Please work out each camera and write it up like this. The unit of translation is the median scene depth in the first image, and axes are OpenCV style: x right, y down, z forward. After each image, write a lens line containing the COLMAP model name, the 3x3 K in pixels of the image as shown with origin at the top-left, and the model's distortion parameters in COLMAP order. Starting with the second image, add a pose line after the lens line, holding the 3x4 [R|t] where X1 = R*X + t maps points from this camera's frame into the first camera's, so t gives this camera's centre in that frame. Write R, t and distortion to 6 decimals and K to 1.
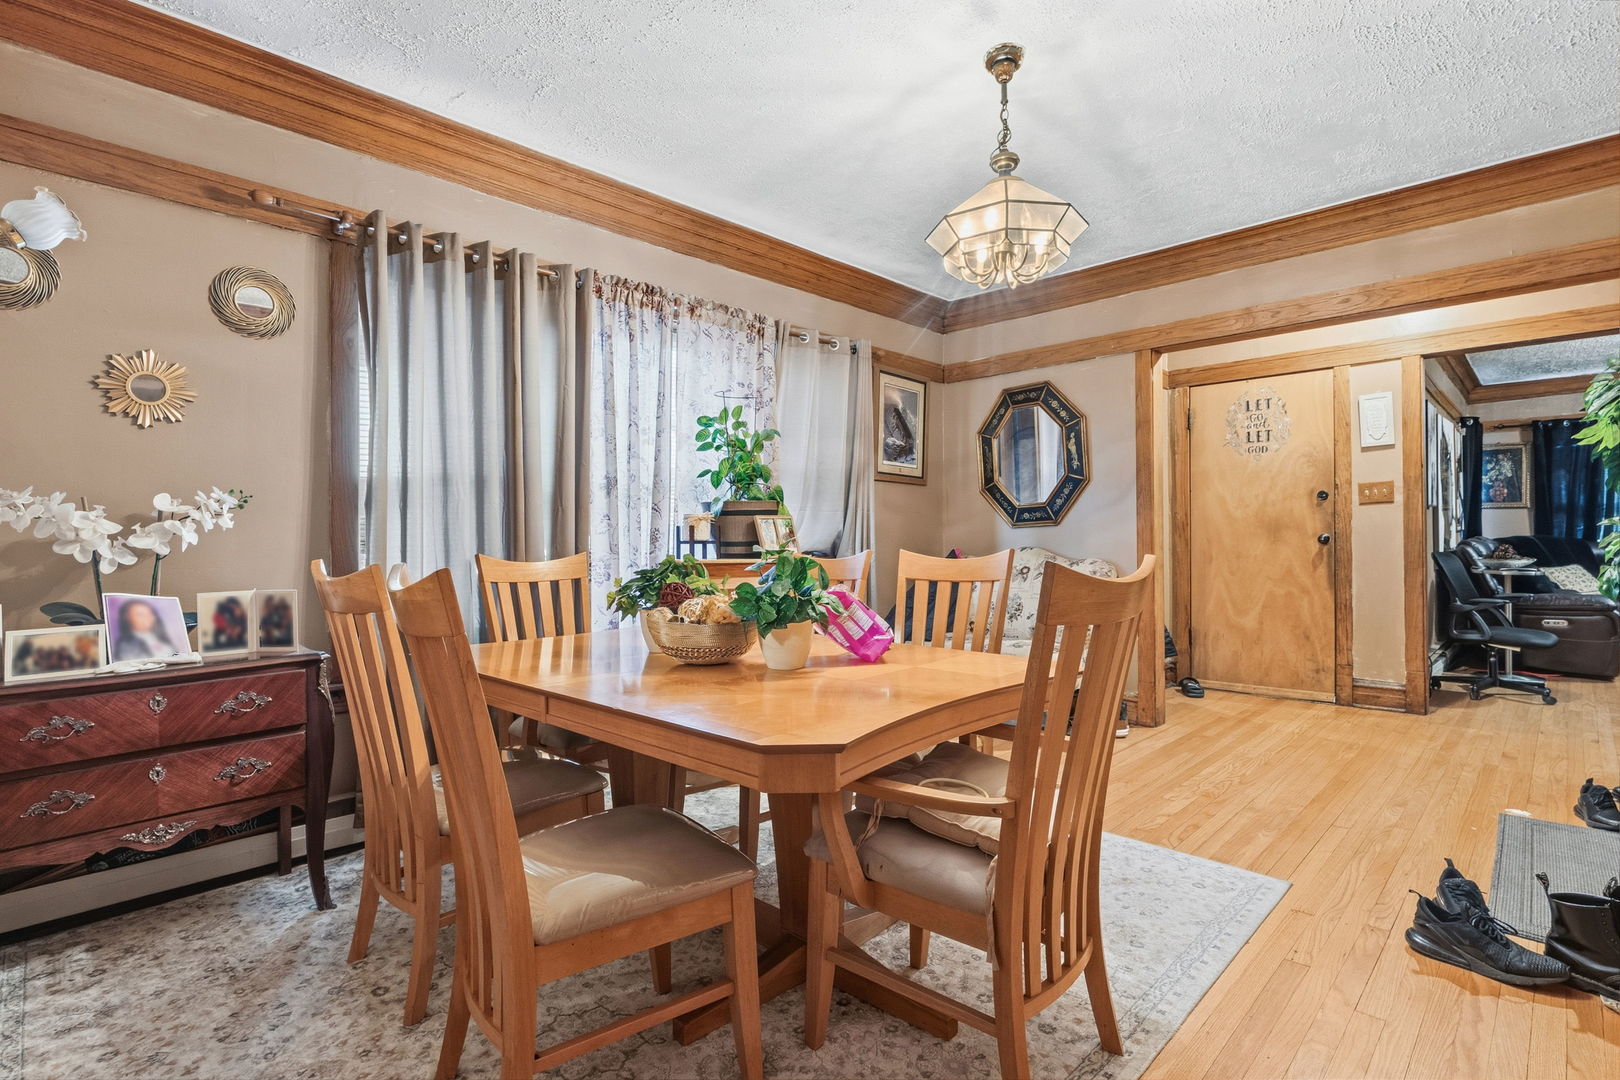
lens RADIAL K [[771.3, 0, 812.6], [0, 771.3, 541.2], [0, 0, 1]] dist [0.000771, 0.000441]
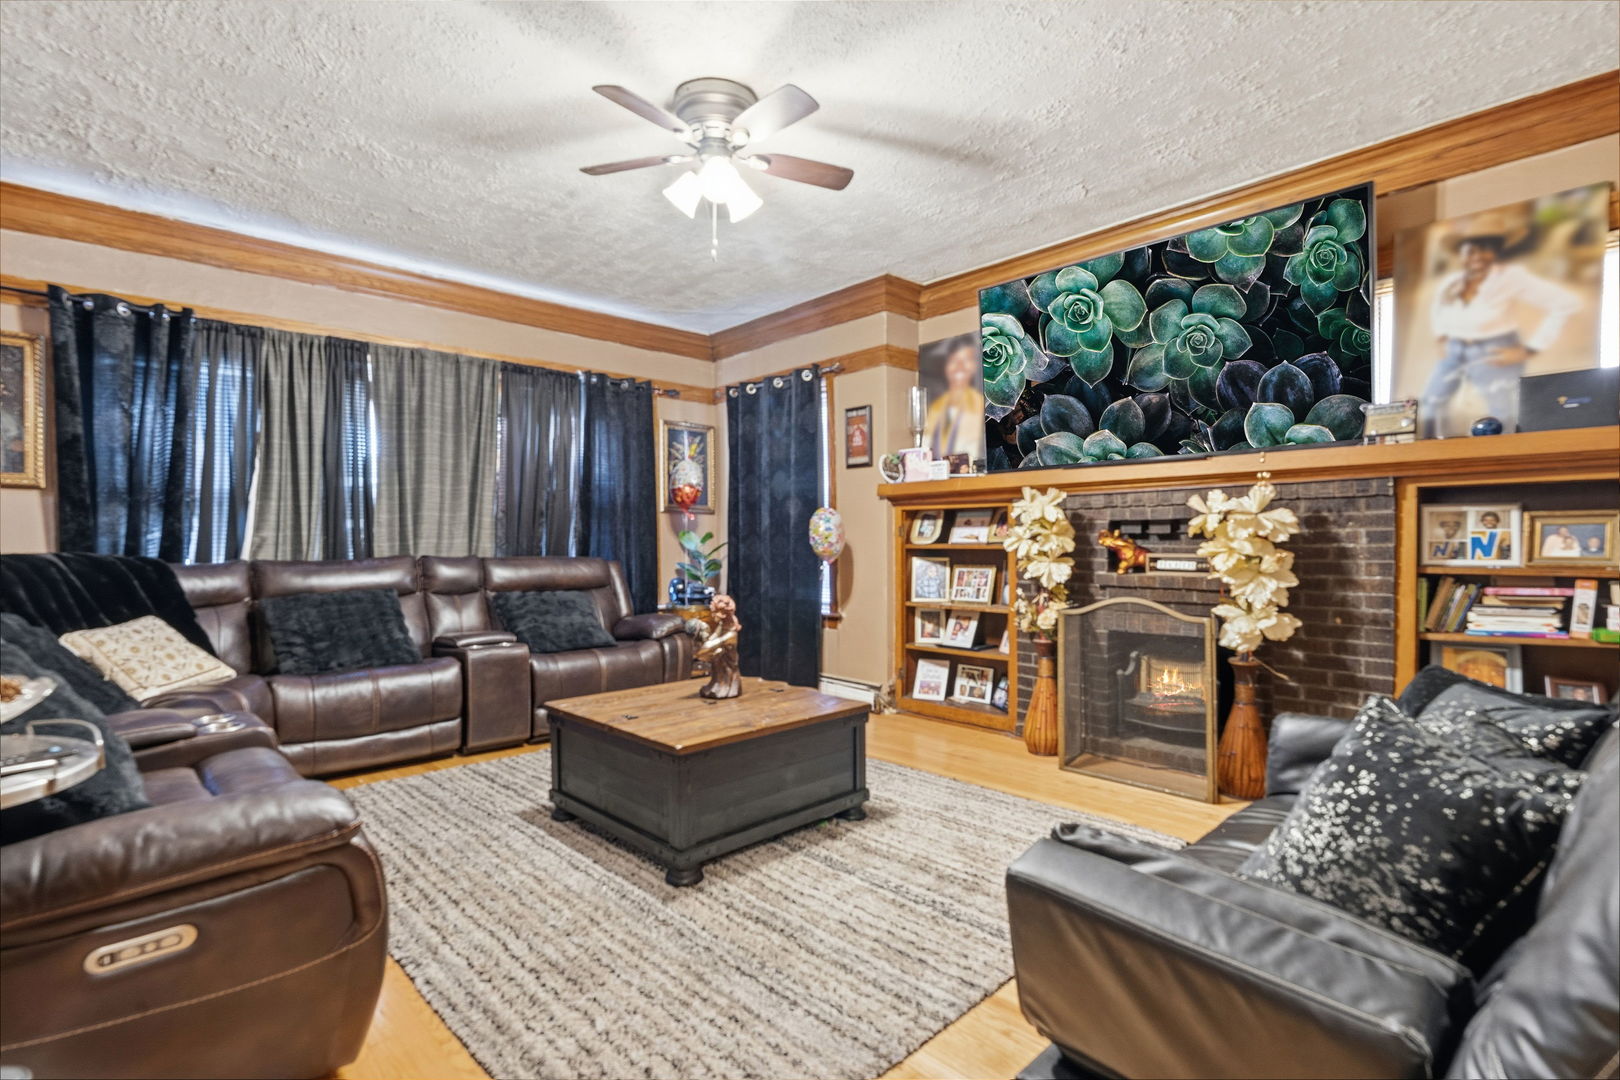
lens RADIAL K [[771.3, 0, 812.7], [0, 771.3, 543.9], [0, 0, 1]] dist [0.000771, 0.000441]
pose [[0.047462, -0.000343, 0.998873, 0.533305], [0.009258, 0.999957, -0.000096, -0.007968], [-0.998830, 0.009252, 0.047463, 0.566571]]
